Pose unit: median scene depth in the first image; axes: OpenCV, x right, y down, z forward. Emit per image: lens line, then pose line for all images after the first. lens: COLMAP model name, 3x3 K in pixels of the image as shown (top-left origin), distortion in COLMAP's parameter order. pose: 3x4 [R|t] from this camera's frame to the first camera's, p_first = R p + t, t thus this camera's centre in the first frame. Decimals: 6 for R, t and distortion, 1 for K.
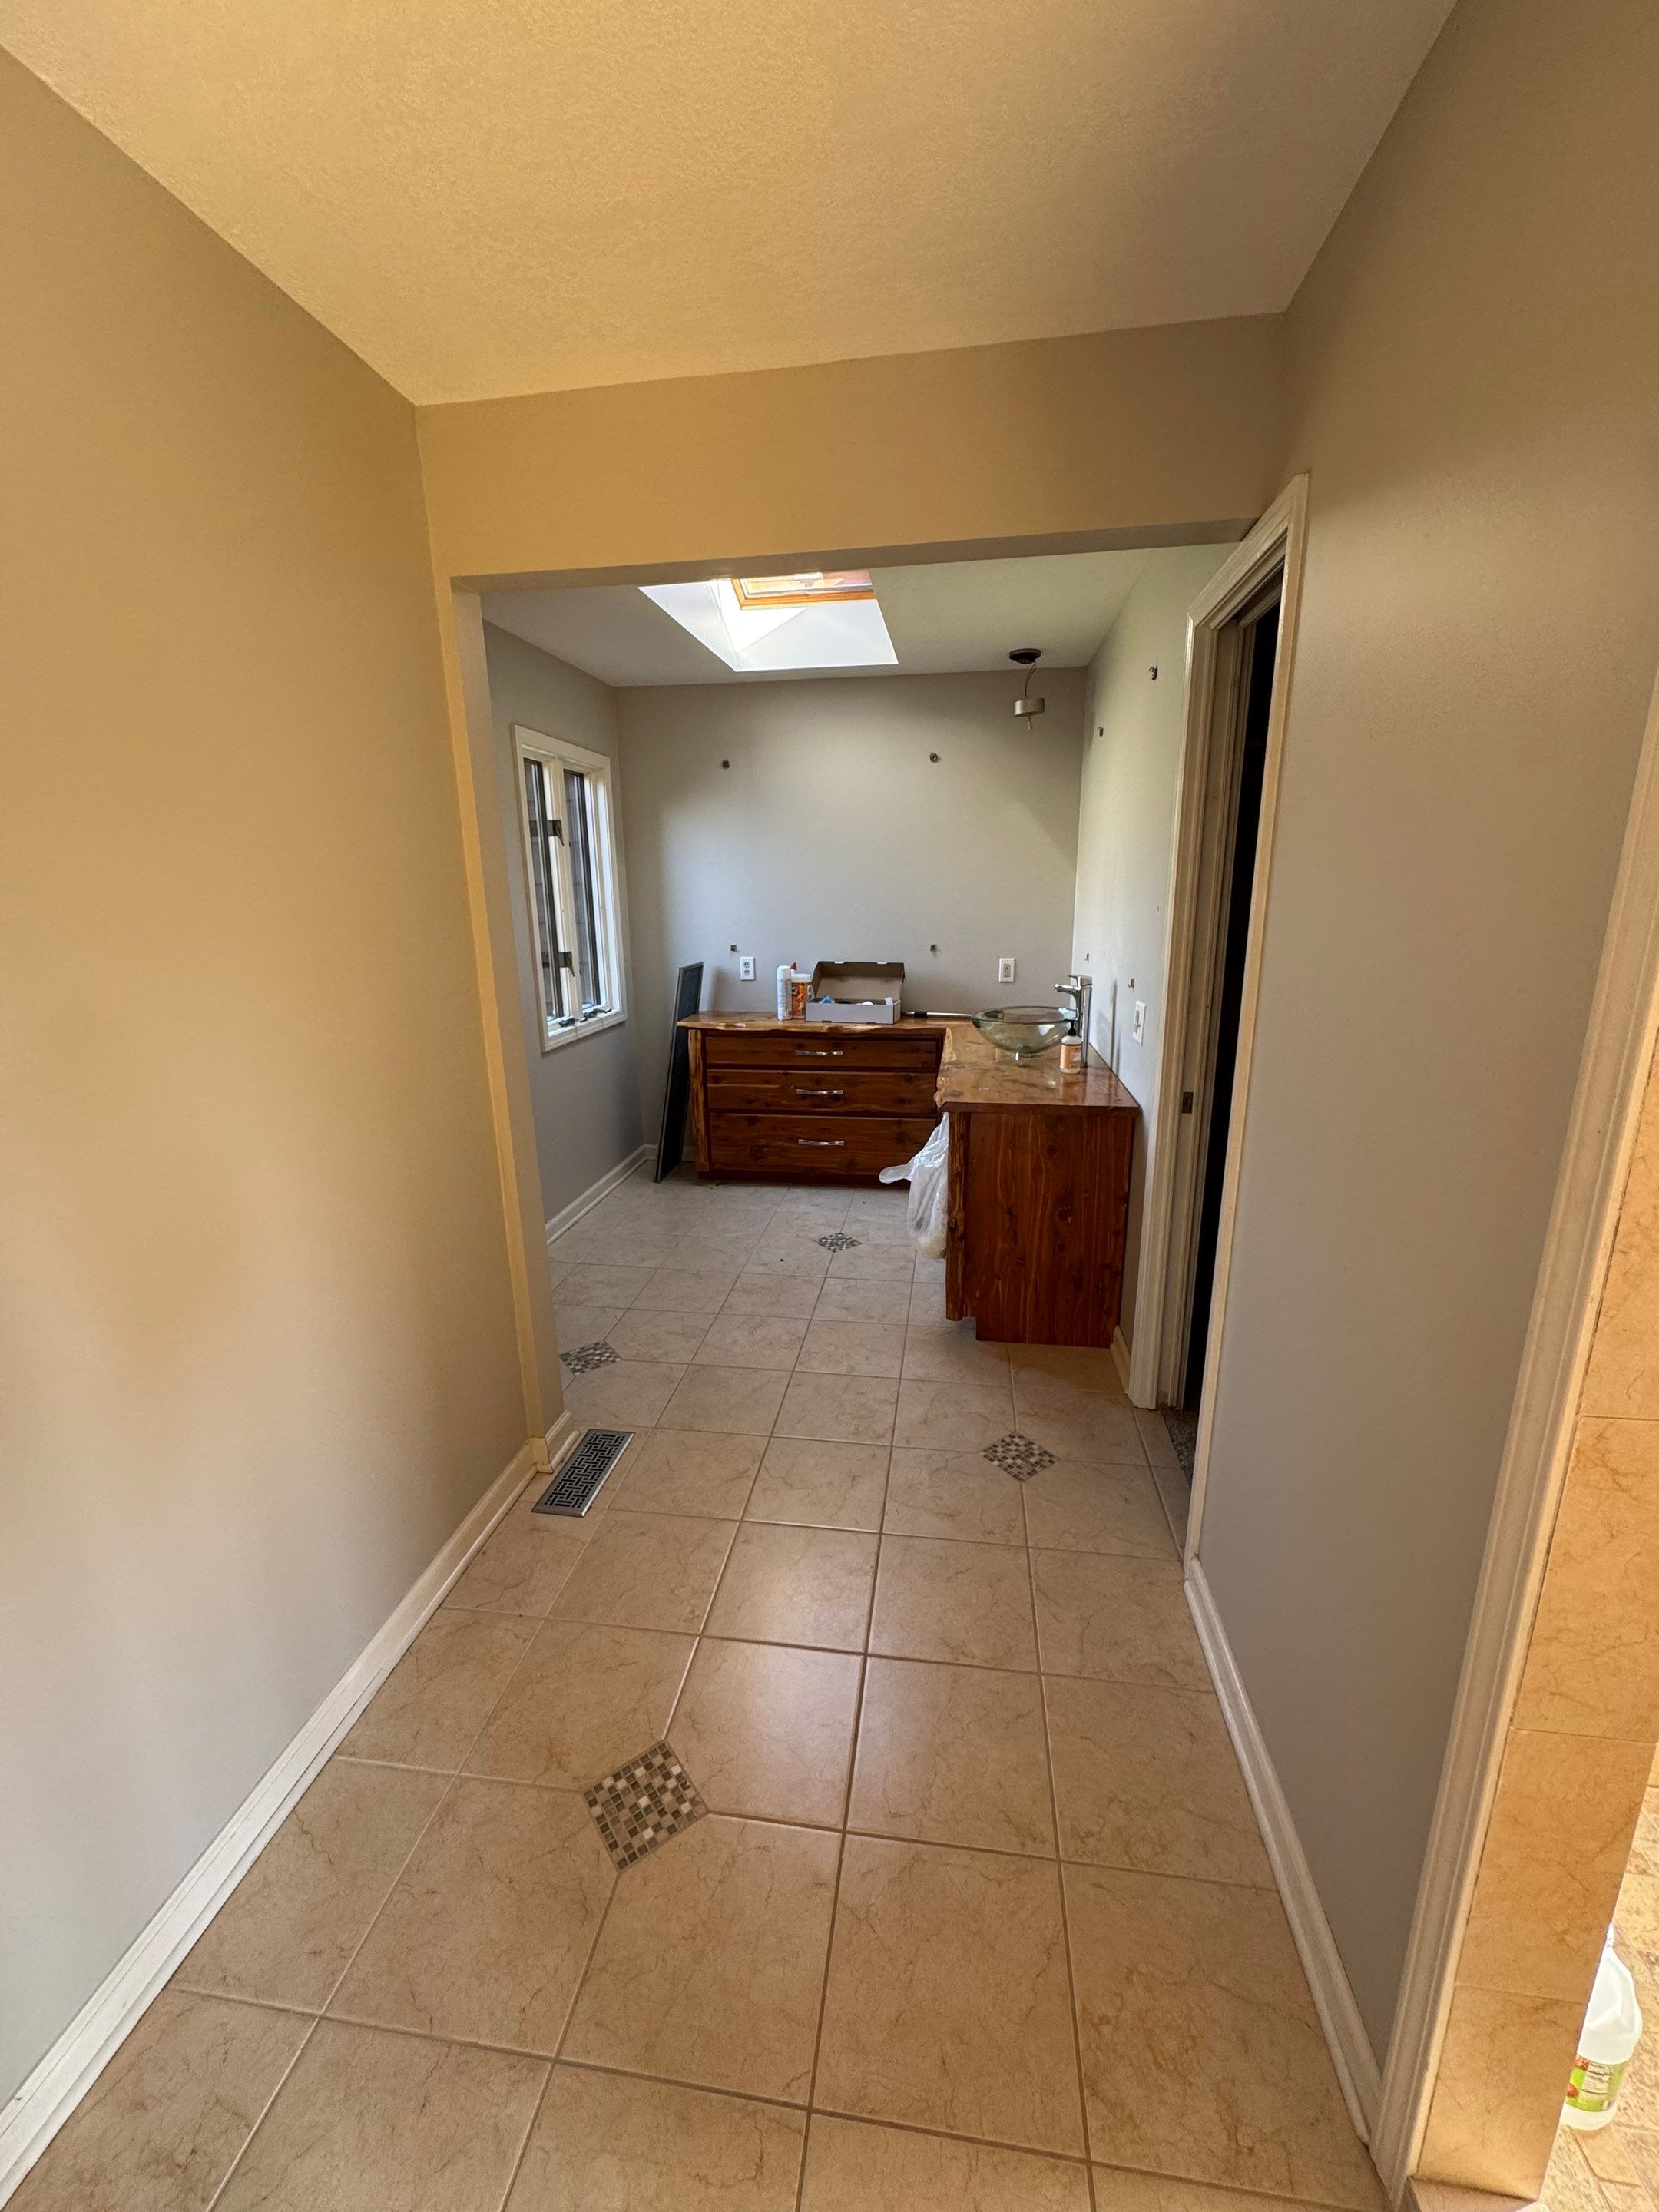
lens RADIAL K [[877.5, 0, 829.5], [0, 877.5, 1106.0], [0, 0, 1]] dist [-0.006342, 0.000939]
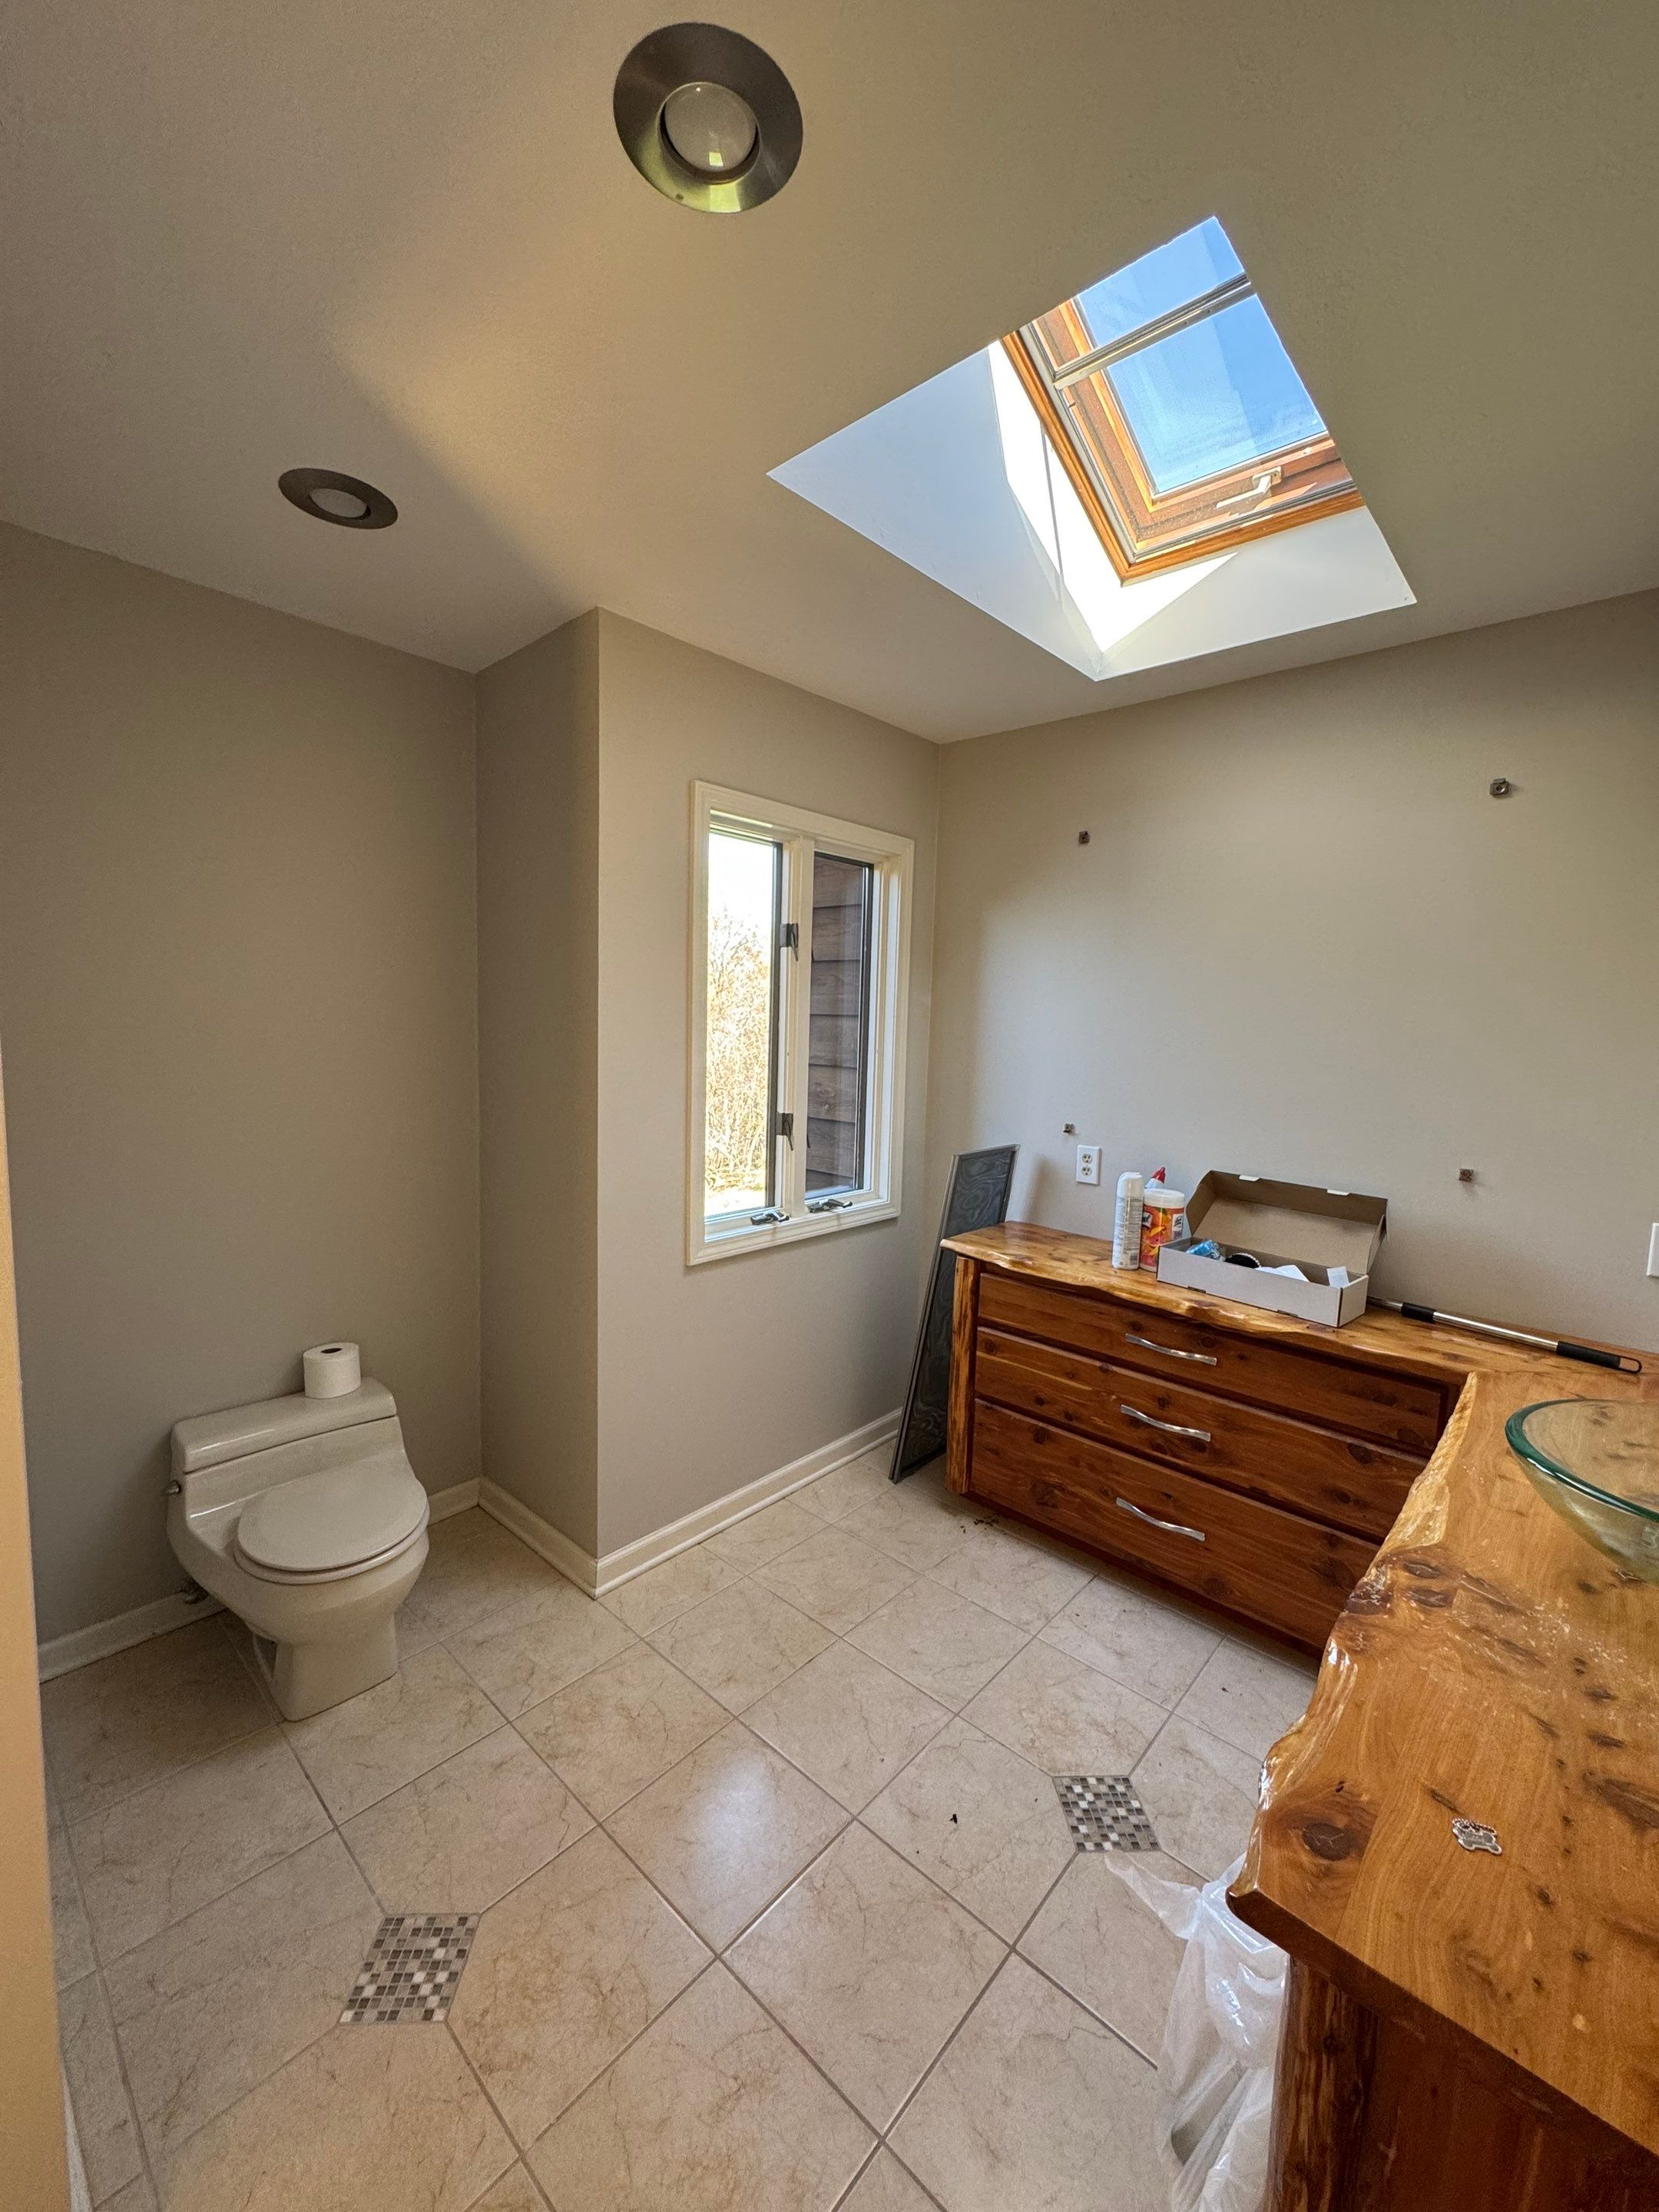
lens RADIAL K [[877.5, 0, 829.5], [0, 877.5, 1106.0], [0, 0, 1]] dist [-0.006342, 0.000939]
pose [[0.829308, 0.093582, -0.550899, 0.091501], [-0.174723, 0.979870, -0.096571, -0.114020], [0.530773, 0.176342, 0.828966, 0.427882]]
